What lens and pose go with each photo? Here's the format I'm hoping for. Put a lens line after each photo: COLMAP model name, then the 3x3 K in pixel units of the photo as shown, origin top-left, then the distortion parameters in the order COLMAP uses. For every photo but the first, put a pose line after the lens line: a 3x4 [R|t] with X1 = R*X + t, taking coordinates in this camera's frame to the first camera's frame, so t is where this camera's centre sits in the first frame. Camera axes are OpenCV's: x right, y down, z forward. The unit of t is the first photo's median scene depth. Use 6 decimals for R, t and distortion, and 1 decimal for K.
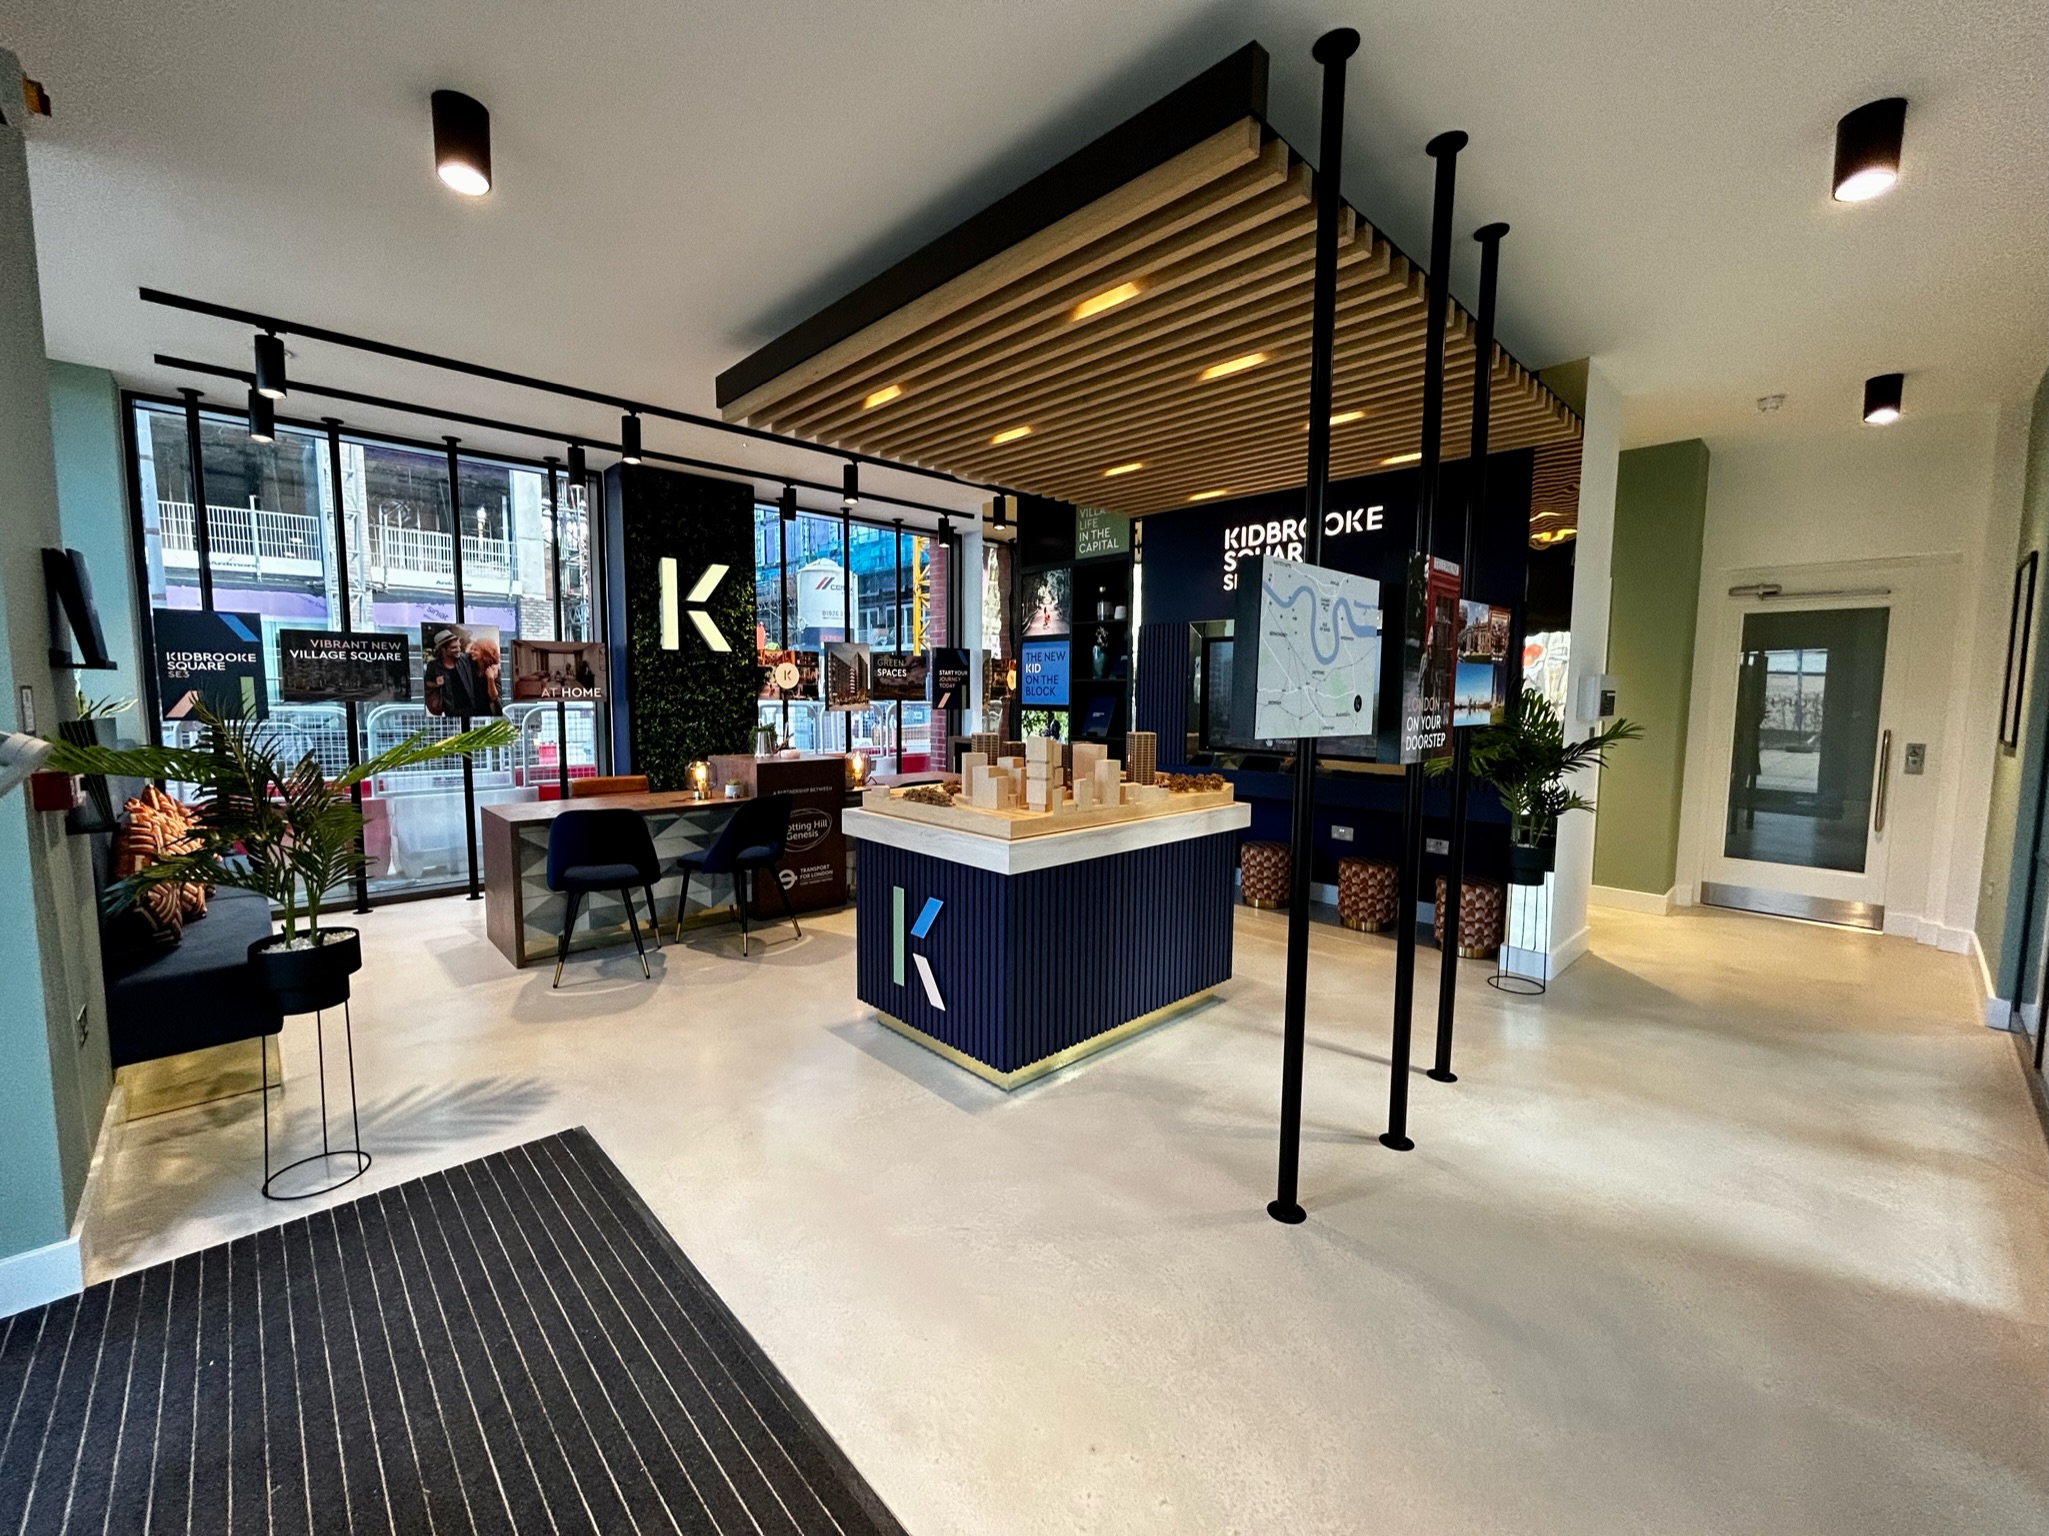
lens RADIAL K [[828.3, 0, 1013.3], [0, 828.3, 767.1], [0, 0, 1]] dist [-0.008311, 0.000147]
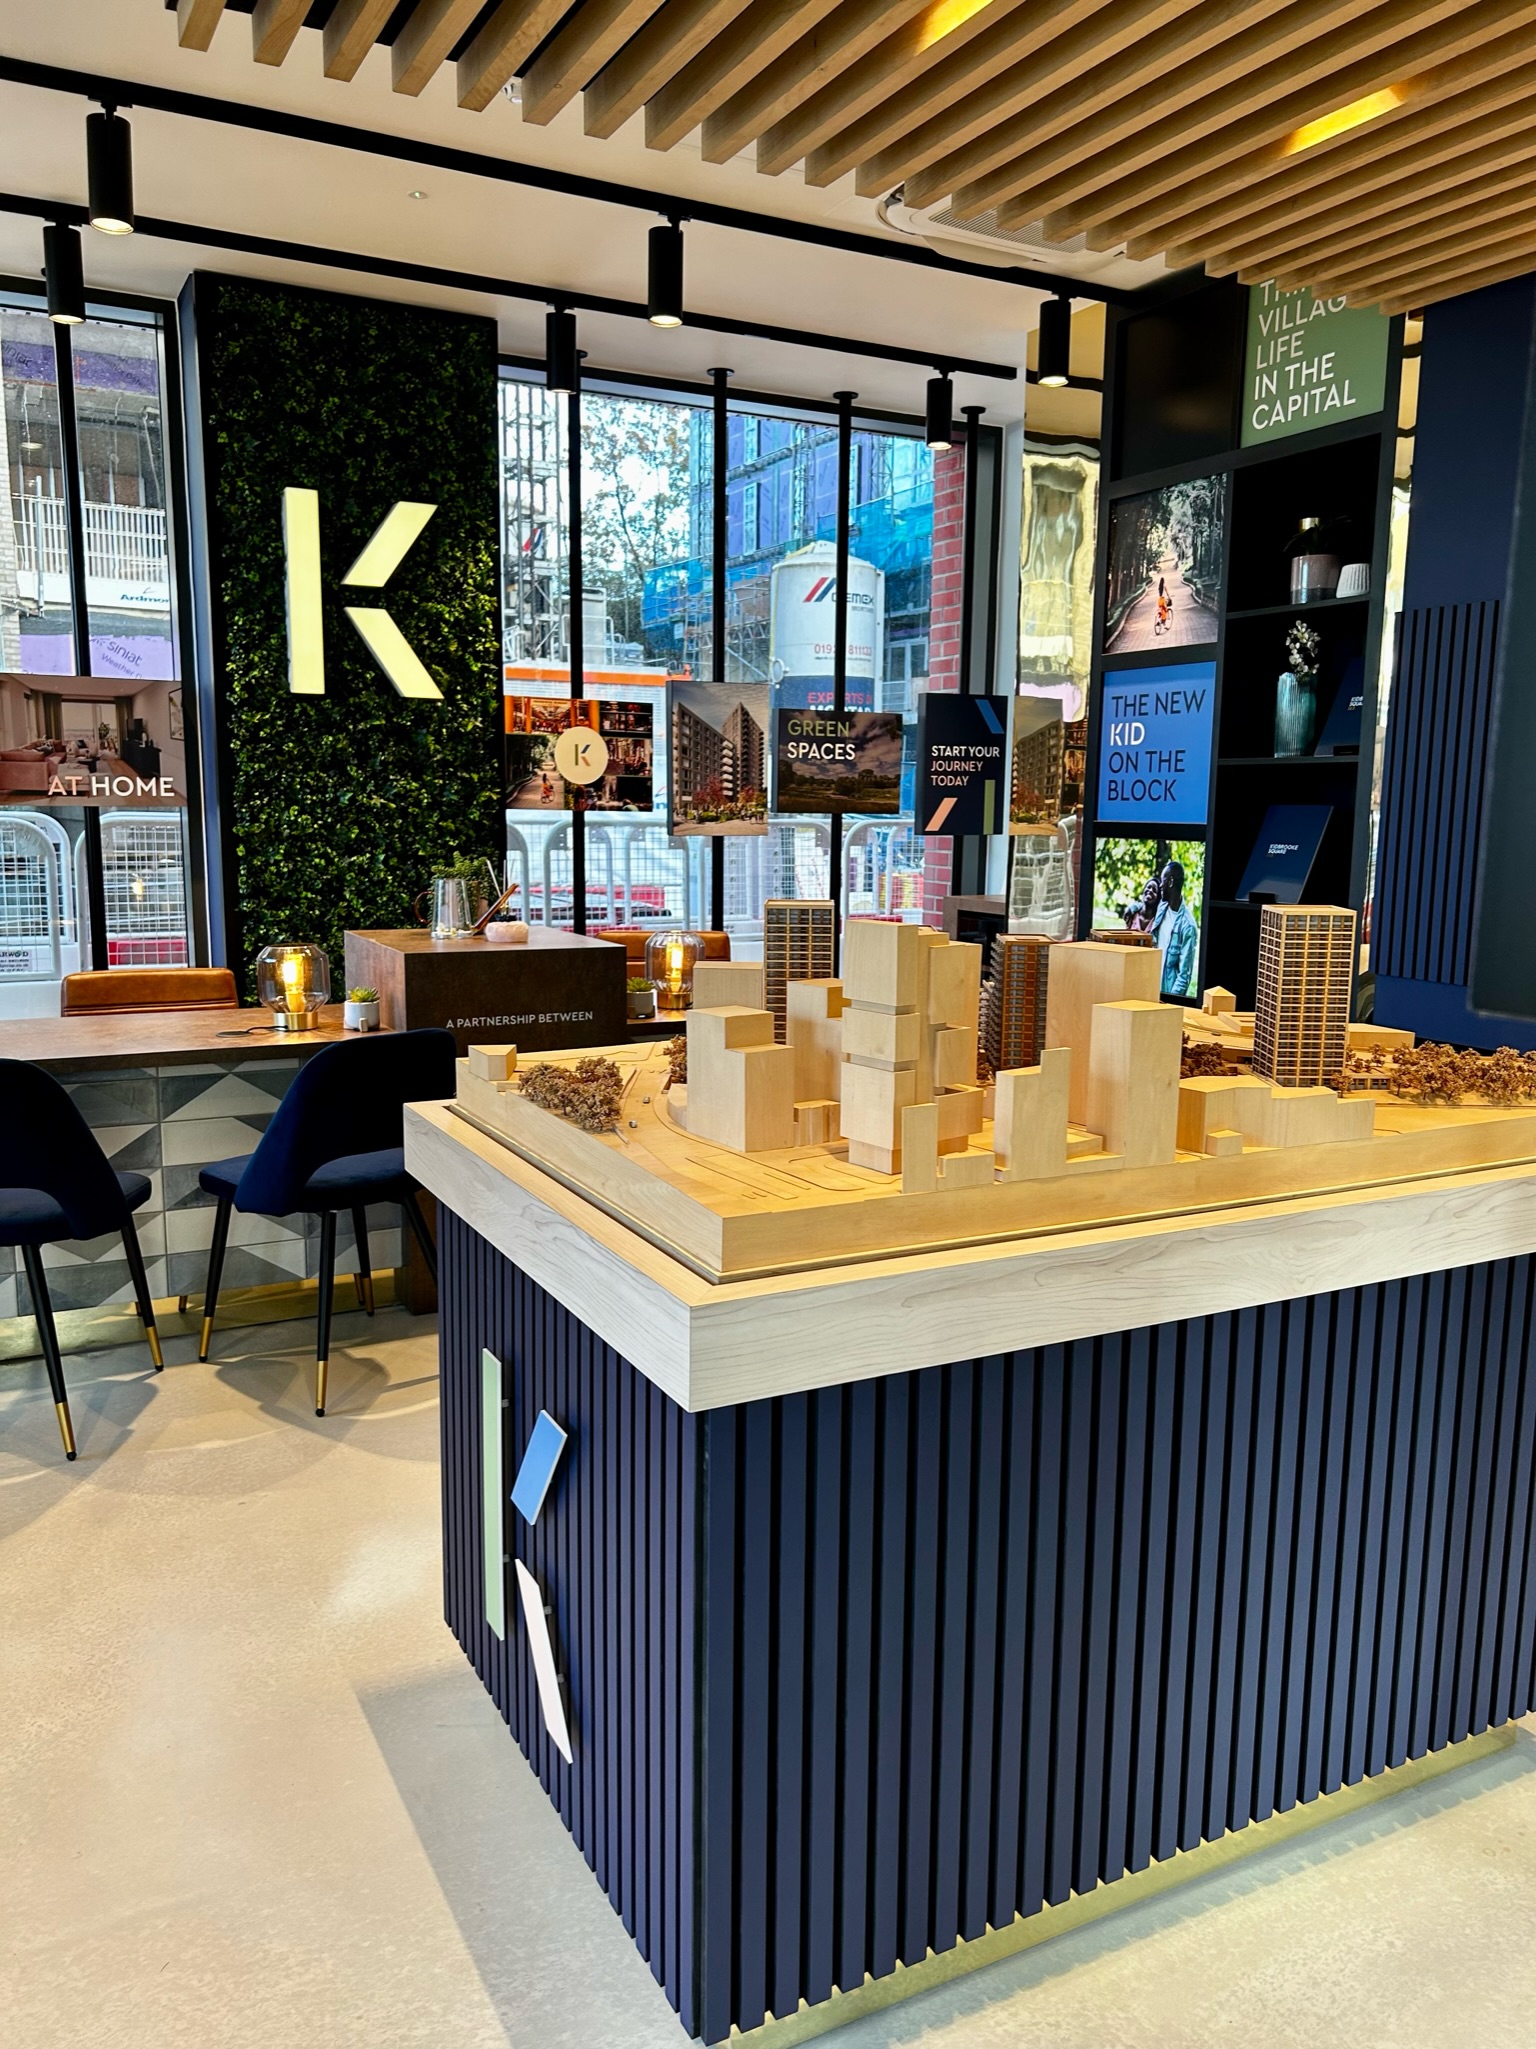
lens RADIAL K [[1540.3, 0, 772.4], [0, 1540.3, 1045.7], [0, 0, 1]] dist [0.054692, -0.071623]
pose [[0.963882, 0.046866, -0.262175, 0.083176], [-0.029970, 0.997230, 0.068077, -0.016351], [0.264639, -0.057761, 0.962616, 0.271737]]
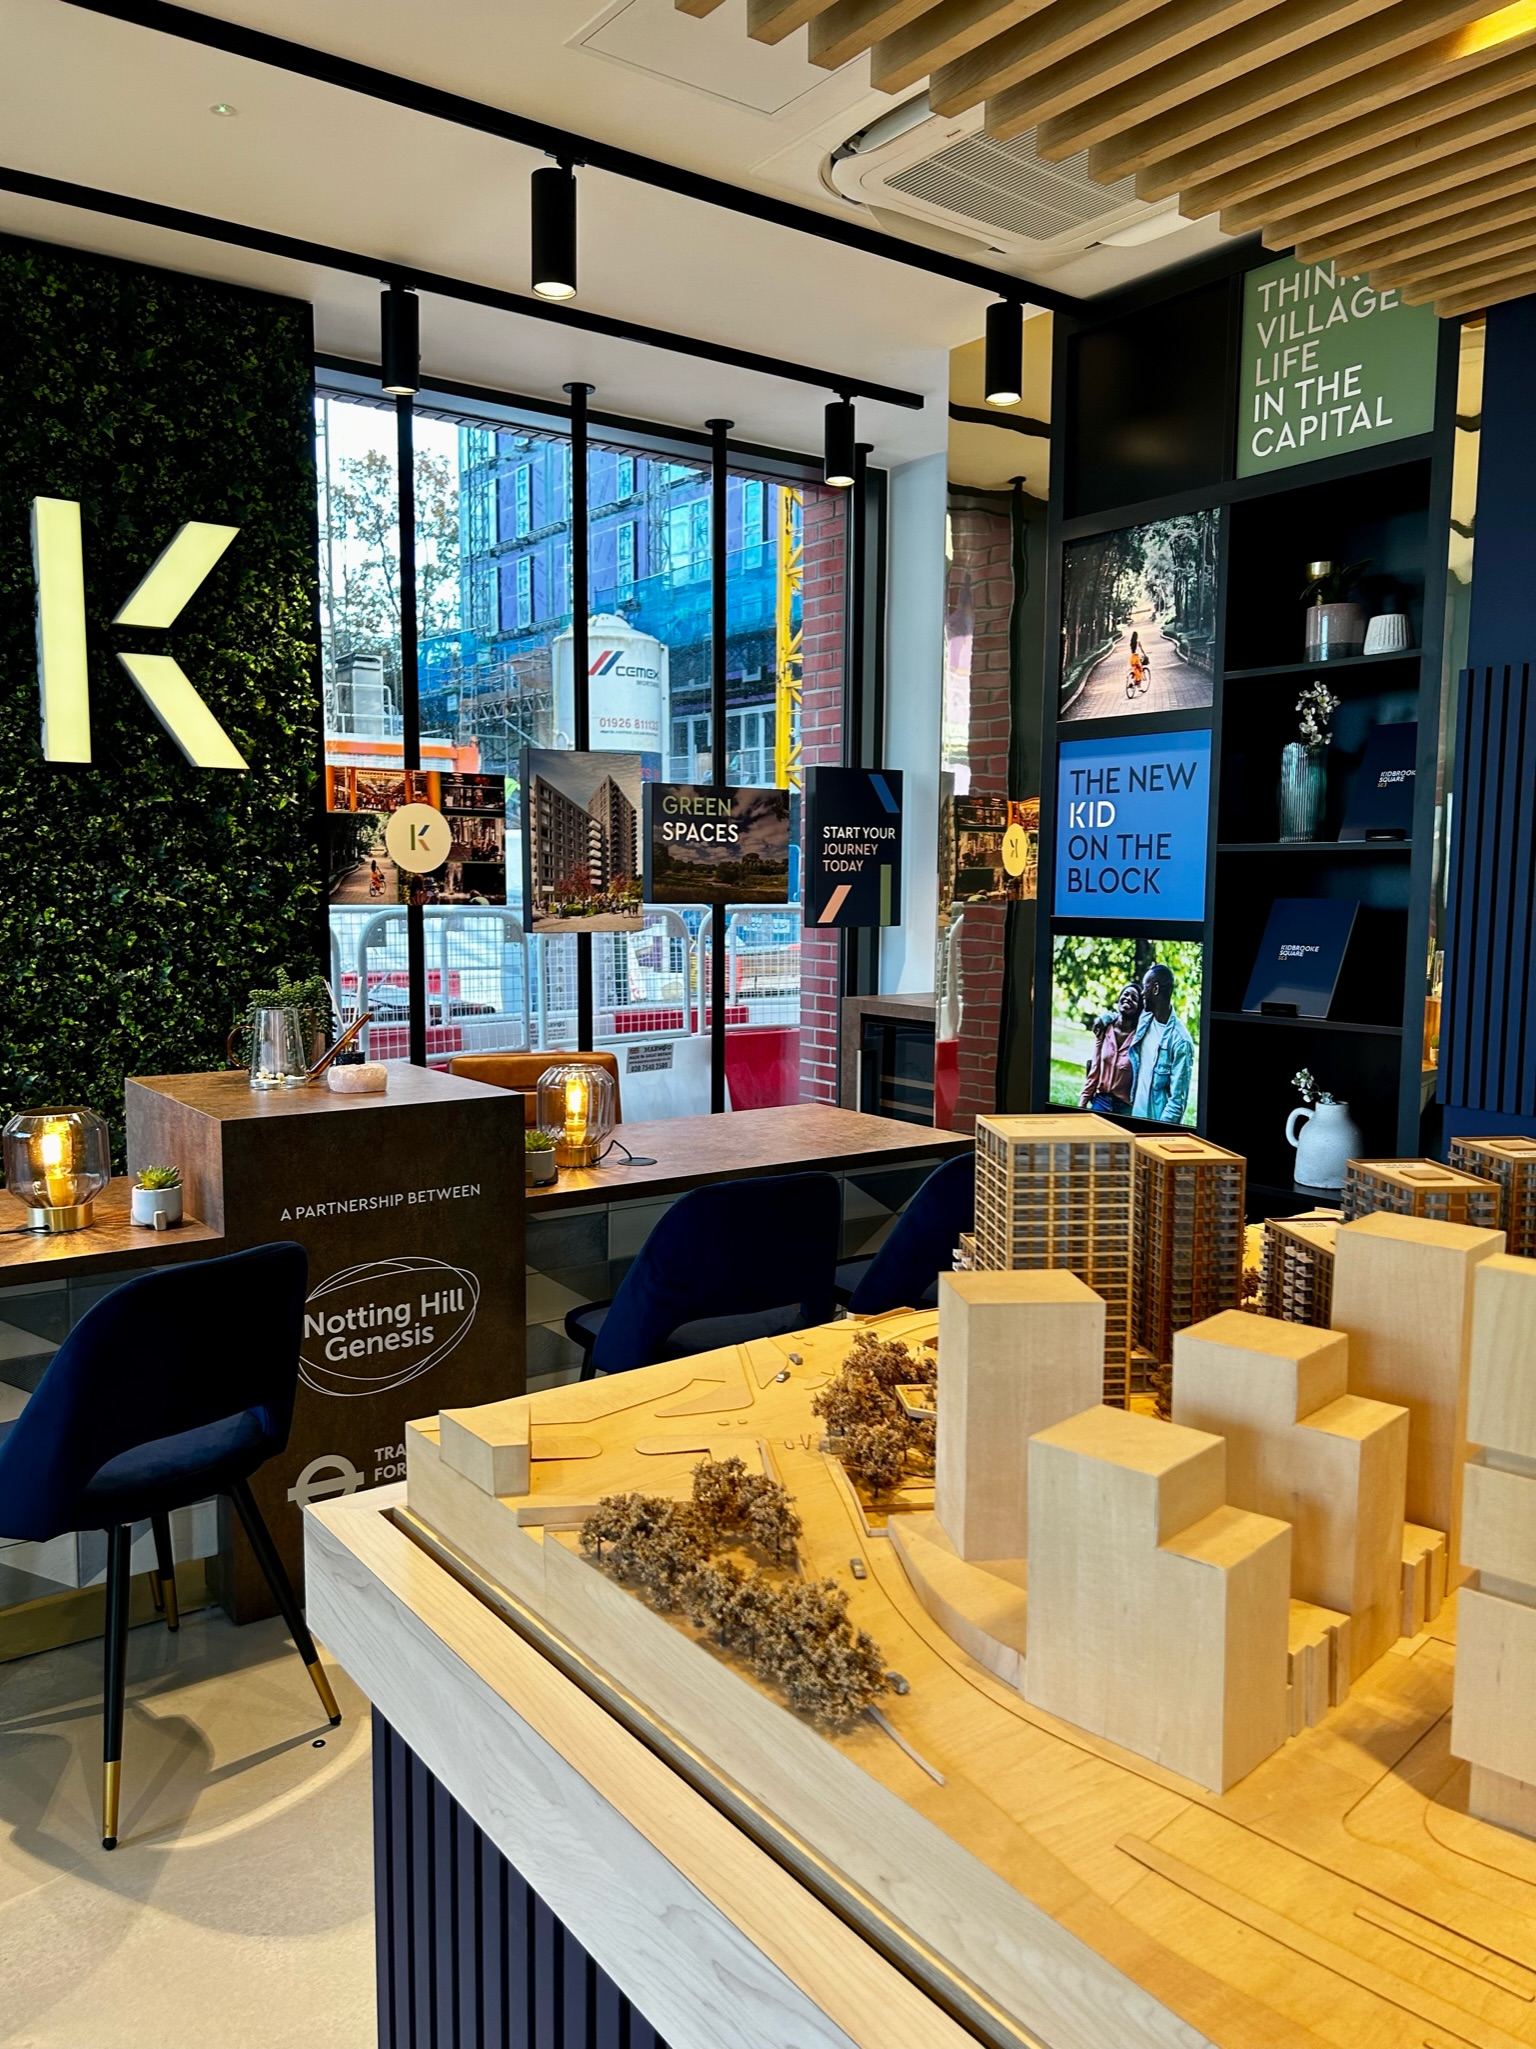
lens RADIAL K [[1540.3, 0, 773.6], [0, 1540.3, 1044.4], [0, 0, 1]] dist [0.054692, -0.071623]
pose [[0.992470, 0.013026, -0.121796, -0.037416], [-0.010898, 0.999776, 0.018122, -0.043945], [0.122004, -0.016658, 0.992390, 0.446605]]
